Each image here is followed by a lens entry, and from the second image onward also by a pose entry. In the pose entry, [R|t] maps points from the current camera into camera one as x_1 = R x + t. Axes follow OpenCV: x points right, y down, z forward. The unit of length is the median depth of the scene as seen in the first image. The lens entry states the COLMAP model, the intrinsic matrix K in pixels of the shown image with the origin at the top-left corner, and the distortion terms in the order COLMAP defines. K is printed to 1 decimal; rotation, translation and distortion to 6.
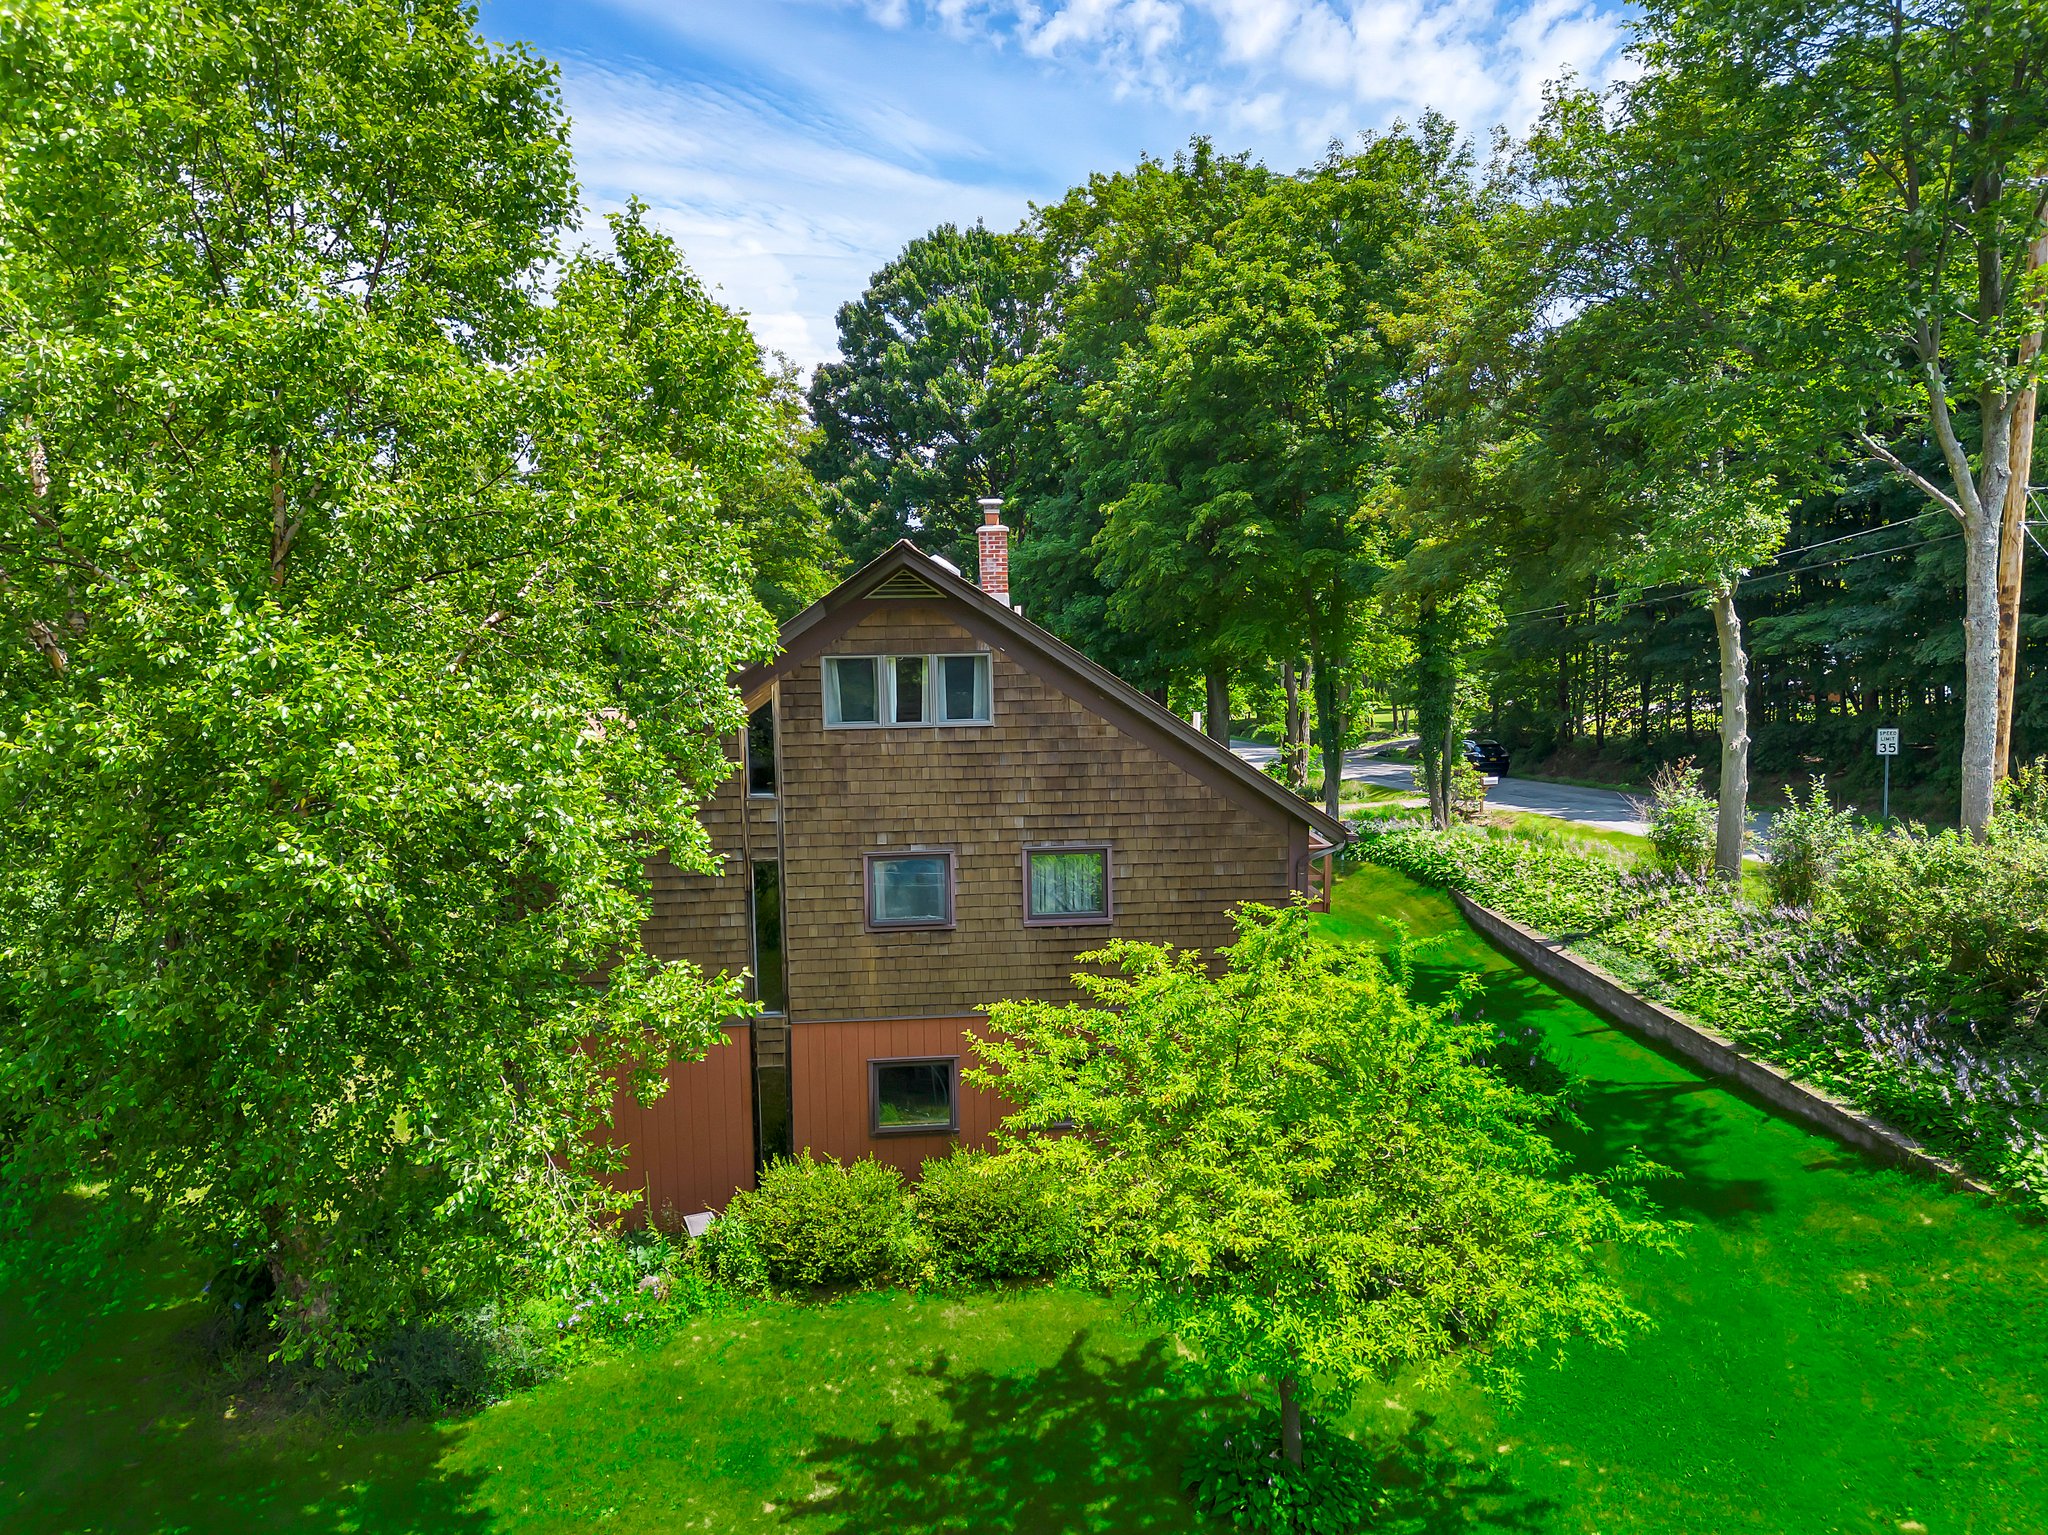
lens RADIAL K [[1453.6, 0, 1028.4], [0, 1453.6, 762.0], [0, 0, 1]] dist [0.067473, -0.056899]
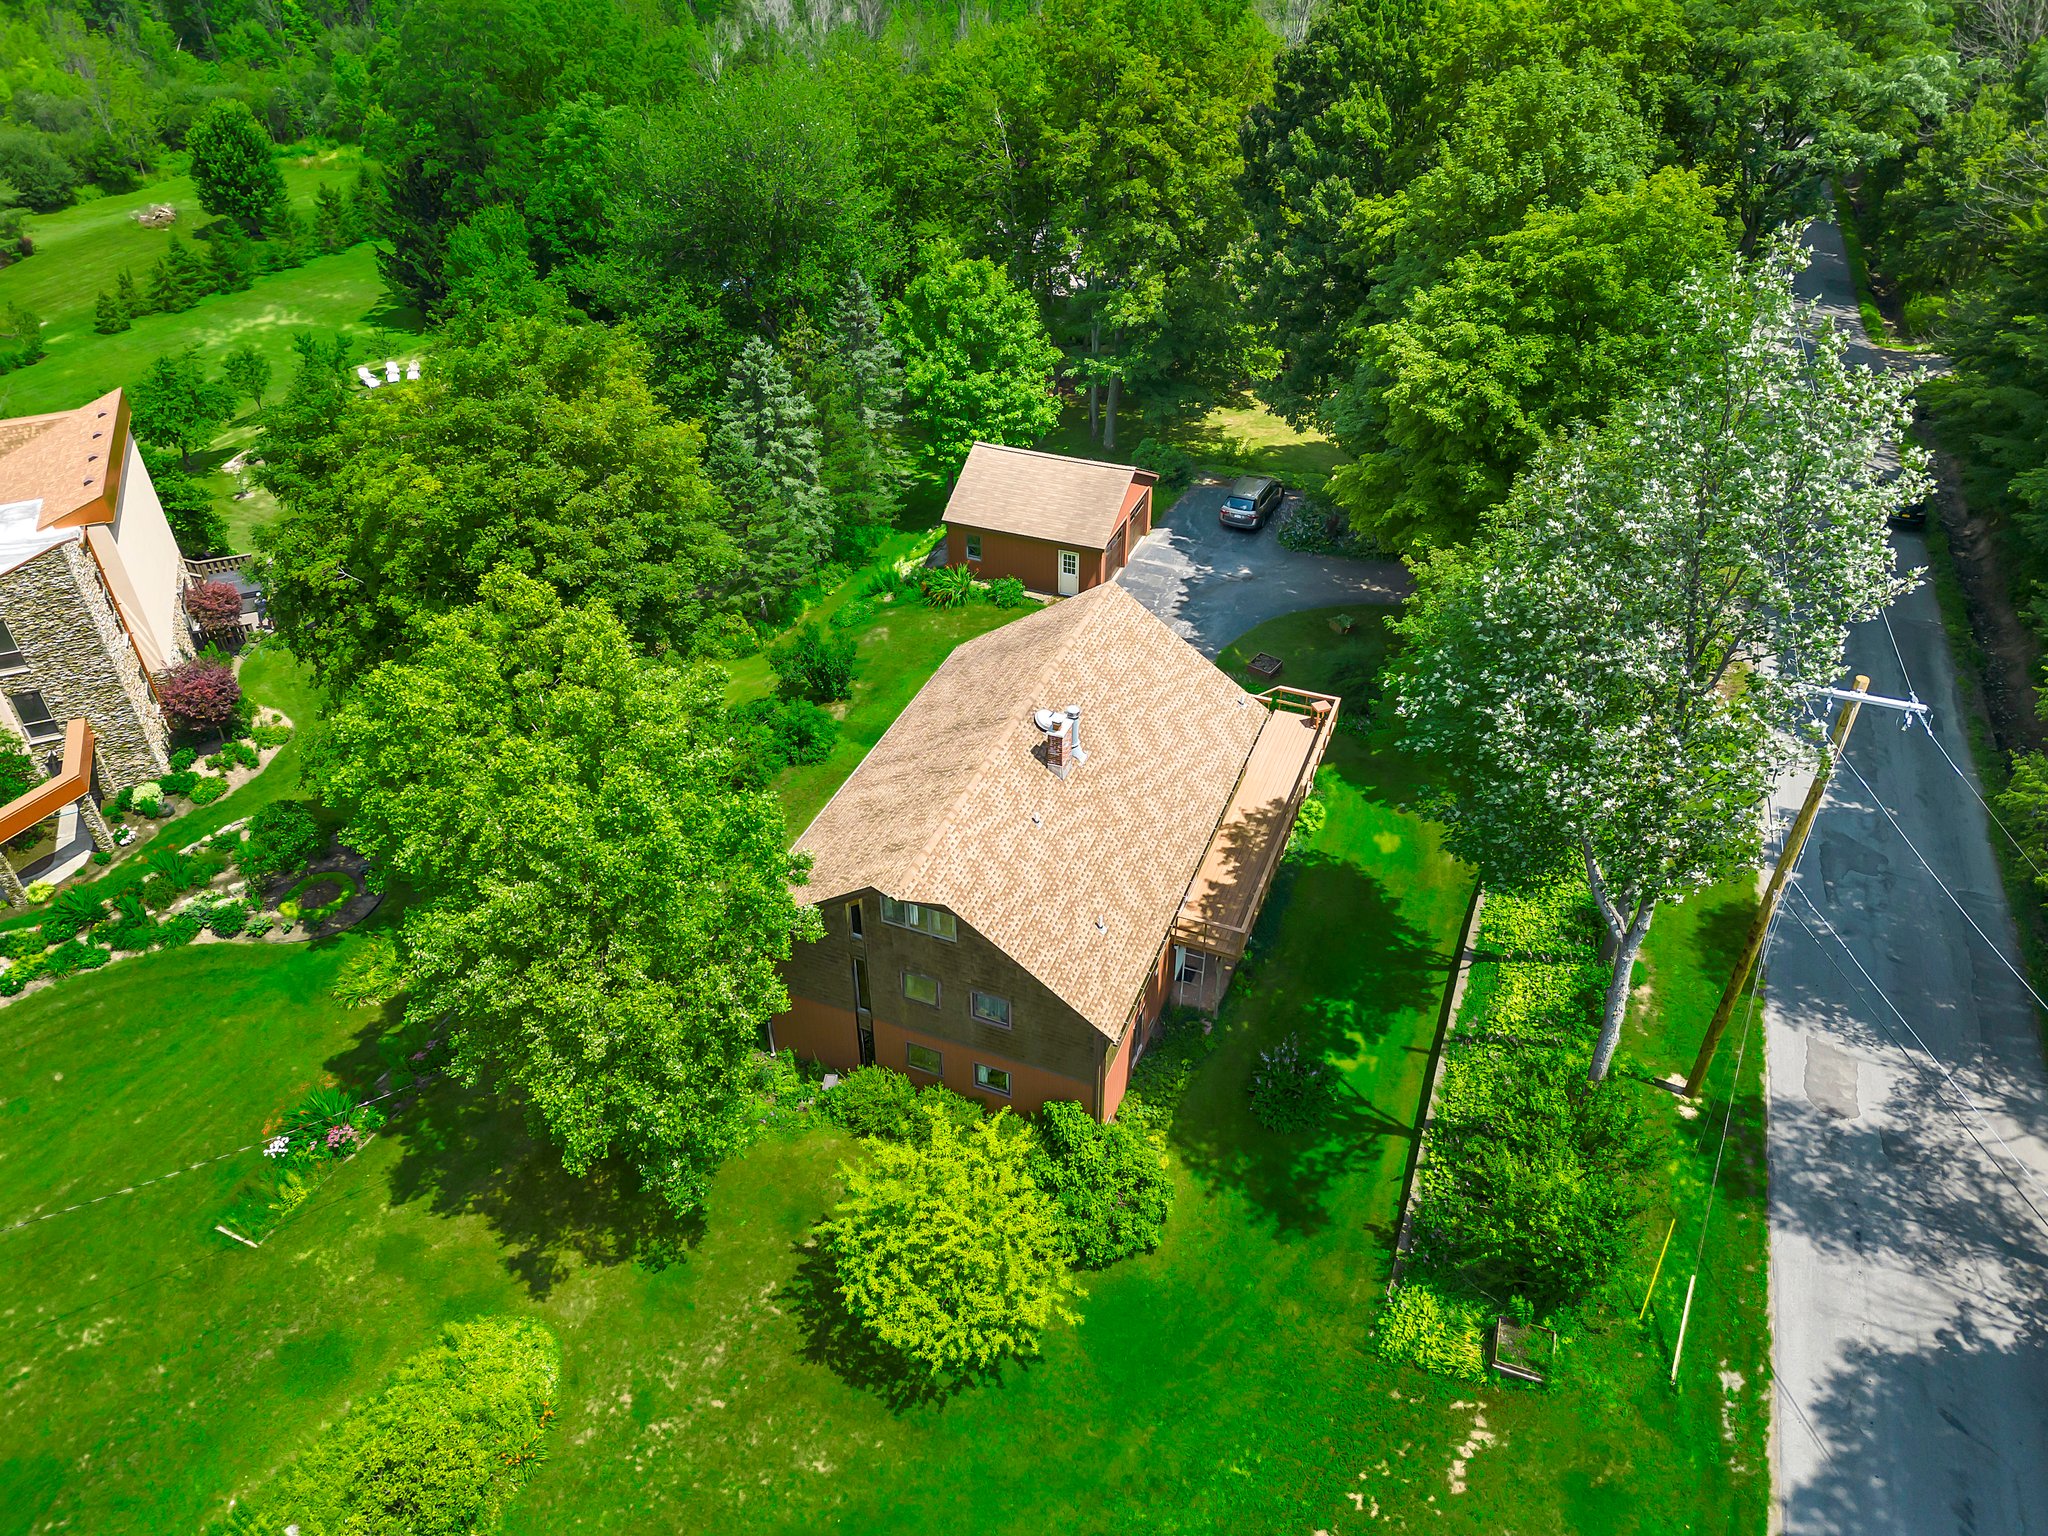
lens RADIAL K [[1453.6, 0, 1023.9], [0, 1453.6, 764.8], [0, 0, 1]] dist [0.067473, -0.056899]
pose [[0.895810, 0.278643, -0.346240, 0.678755], [-0.067357, 0.855173, 0.513948, -1.261433], [0.439303, -0.437078, 0.784841, -0.431188]]
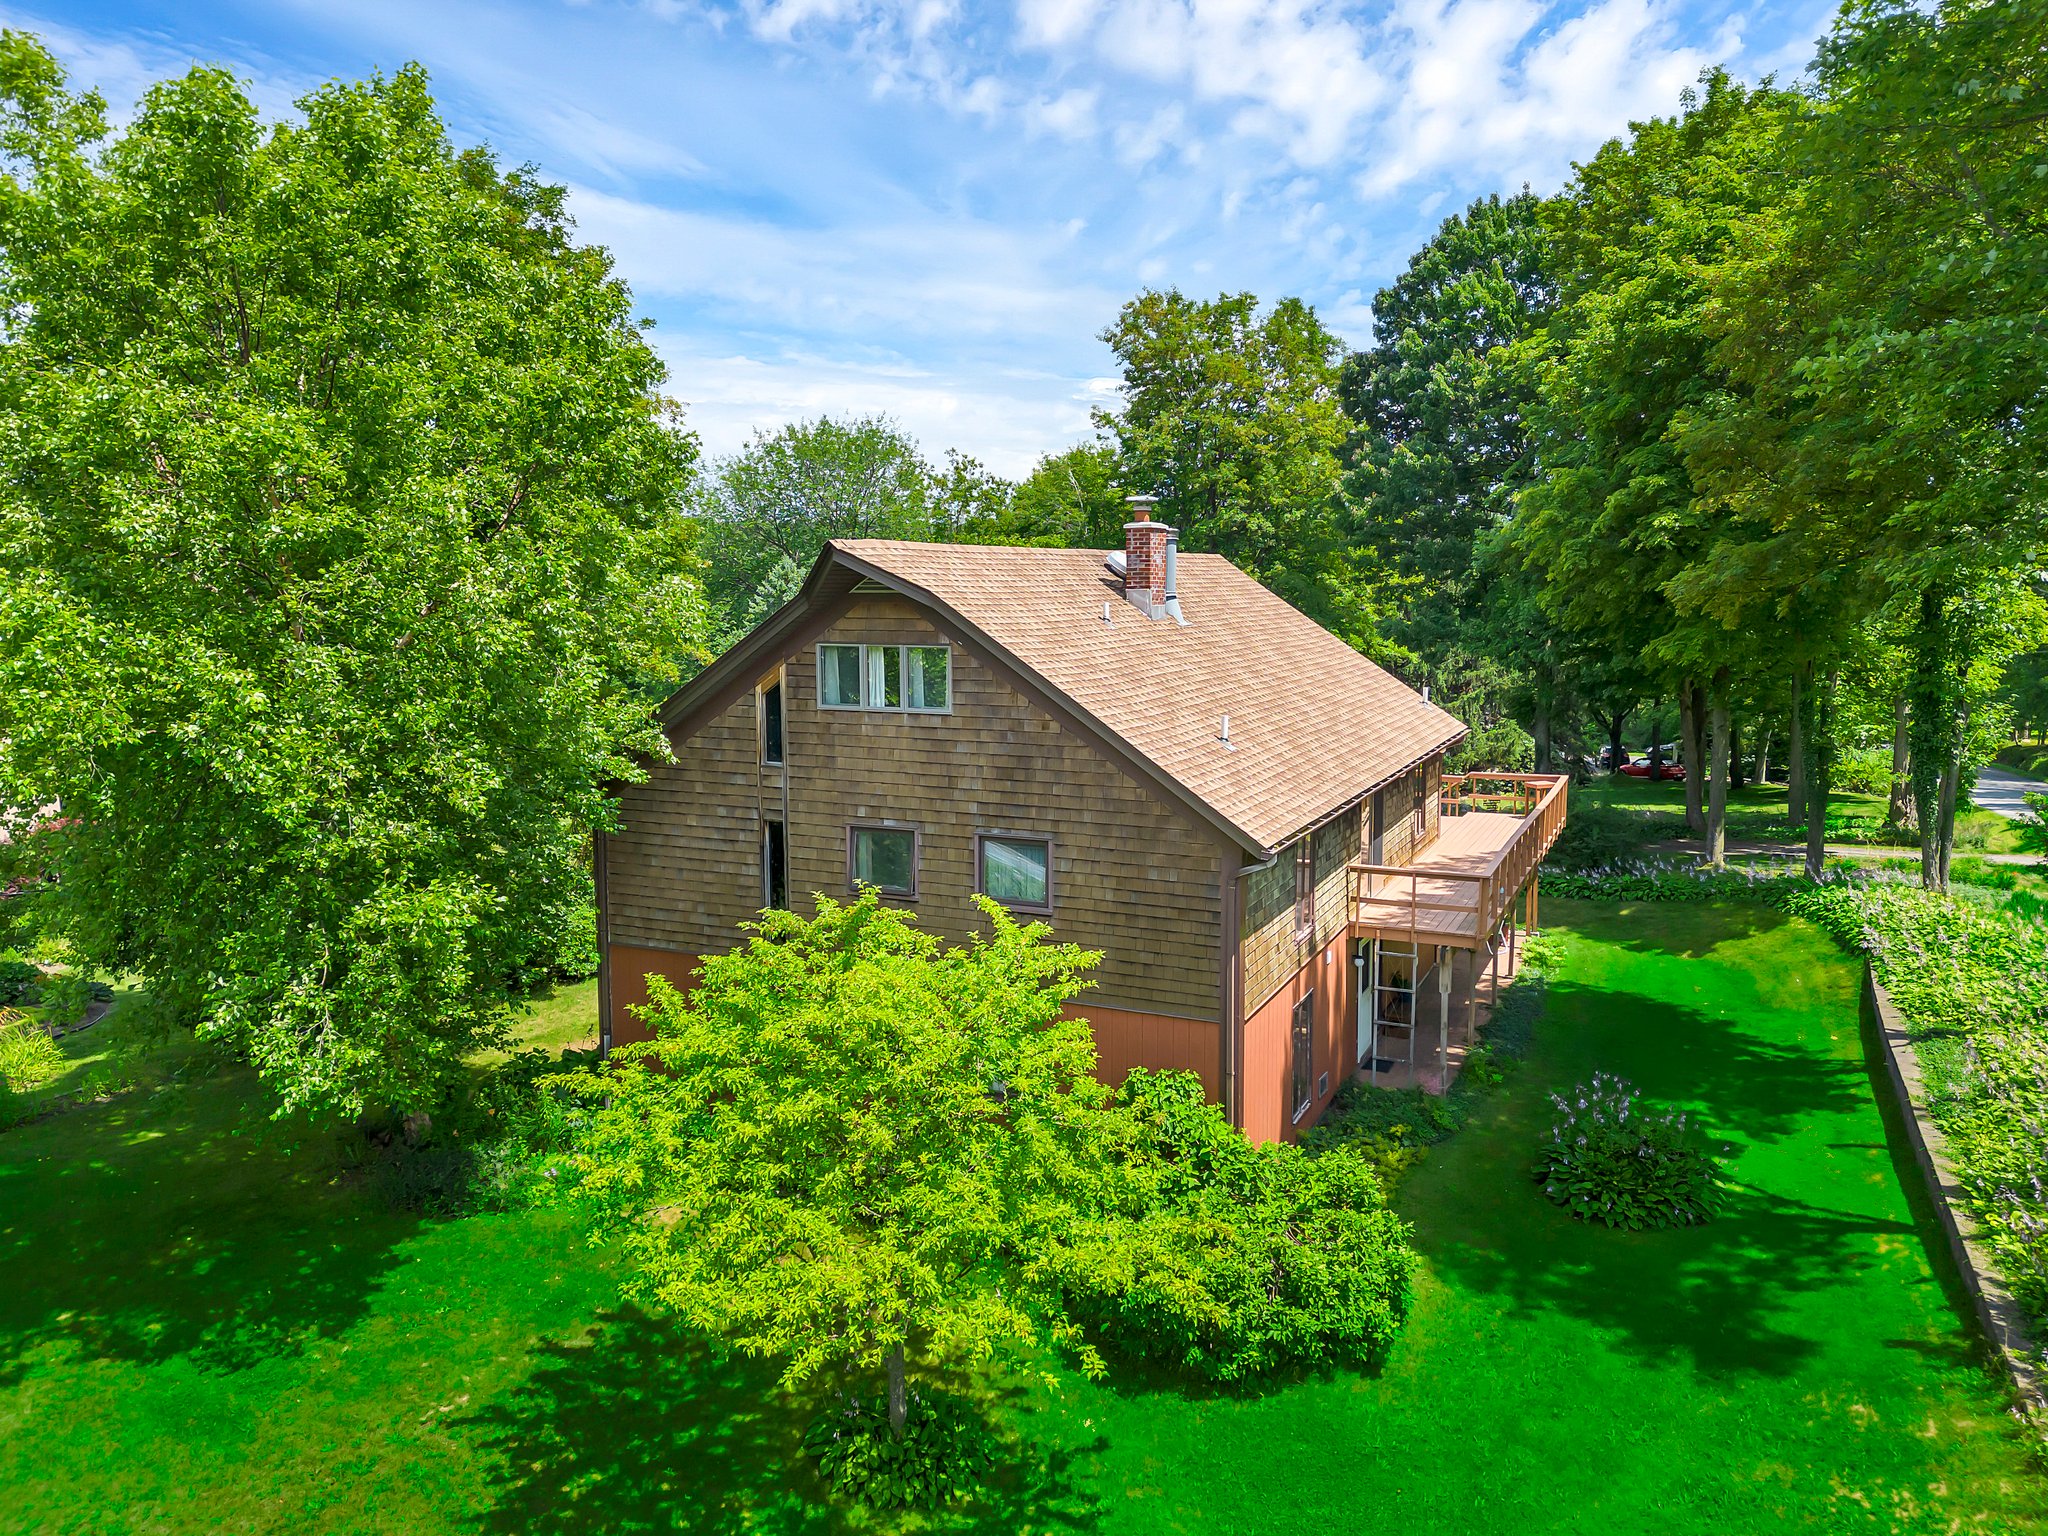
lens RADIAL K [[1453.6, 0, 1024.7], [0, 1453.6, 764.5], [0, 0, 1]] dist [0.067473, -0.056899]
pose [[0.869277, 0.075215, -0.488570, 0.533828], [-0.070637, 0.997114, 0.027826, -0.021504], [0.489253, 0.010323, 0.872081, 0.098295]]
